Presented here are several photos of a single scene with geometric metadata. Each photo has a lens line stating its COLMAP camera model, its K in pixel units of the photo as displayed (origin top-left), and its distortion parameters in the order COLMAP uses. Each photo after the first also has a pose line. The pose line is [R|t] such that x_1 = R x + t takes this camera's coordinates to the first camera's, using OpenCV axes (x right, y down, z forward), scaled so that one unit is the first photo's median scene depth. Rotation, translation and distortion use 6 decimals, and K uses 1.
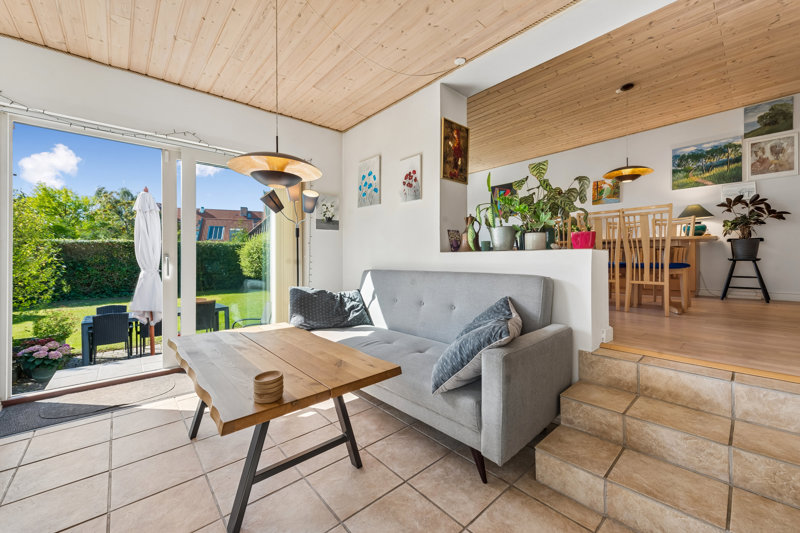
lens RADIAL K [[320.8, 0, 398.5], [0, 320.8, 263.0], [0, 0, 1]] dist [-0.001920, -0.000103]
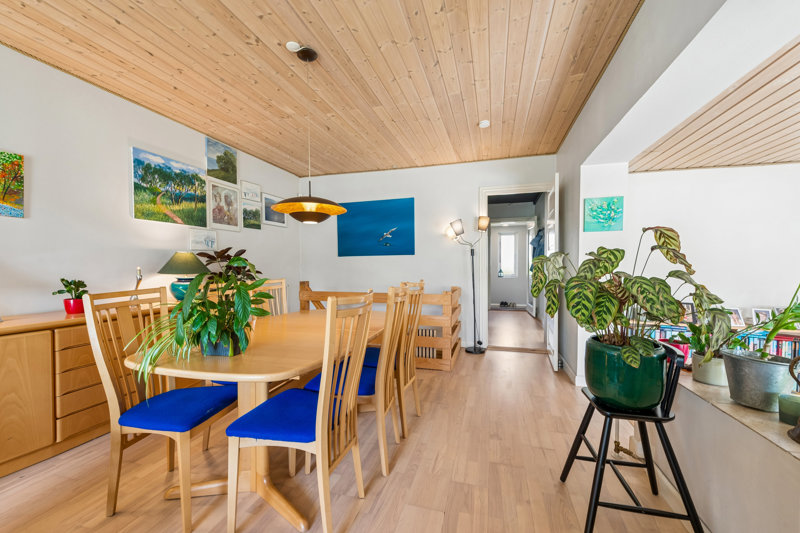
lens RADIAL K [[320.8, 0, 403.6], [0, 320.8, 268.2], [0, 0, 1]] dist [-0.001920, -0.000103]
pose [[-0.538100, -0.004537, 0.842868, 0.128942], [0.011433, 0.999854, 0.012681, -0.156953], [-0.842803, 0.016460, -0.537970, 1.010731]]
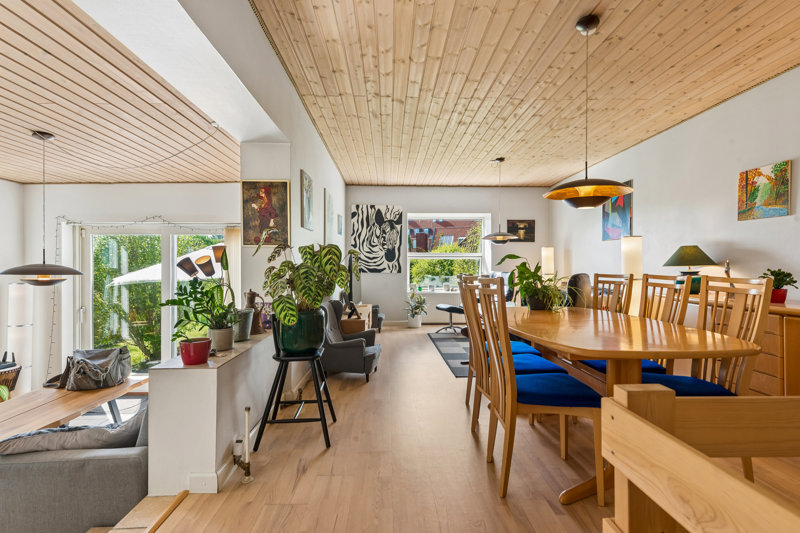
lens RADIAL K [[372.6, 0, 403.4], [0, 372.6, 267.0], [0, 0, 1]] dist [-0.000595, -0.001148]
pose [[0.766867, 0.010662, -0.641718, 0.754959], [-0.009500, 0.999941, 0.005261, -0.141708], [0.641736, 0.002062, 0.766923, 0.316464]]
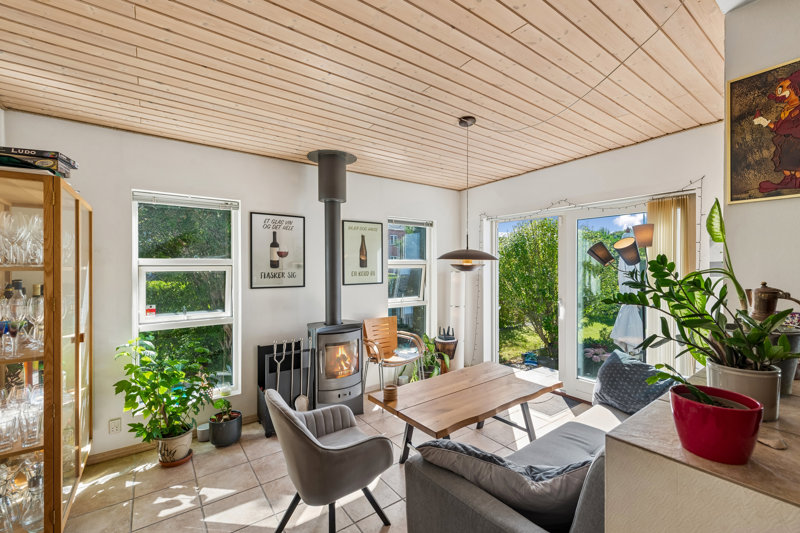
lens RADIAL K [[349.1, 0, 403.8], [0, 349.1, 265.5], [0, 0, 1]] dist [-0.001729, -0.000100]
pose [[-0.101292, 0.013439, -0.994766, 0.468773], [0.000213, 0.999909, 0.013487, -0.116411], [0.994857, 0.001154, -0.101285, 0.363594]]
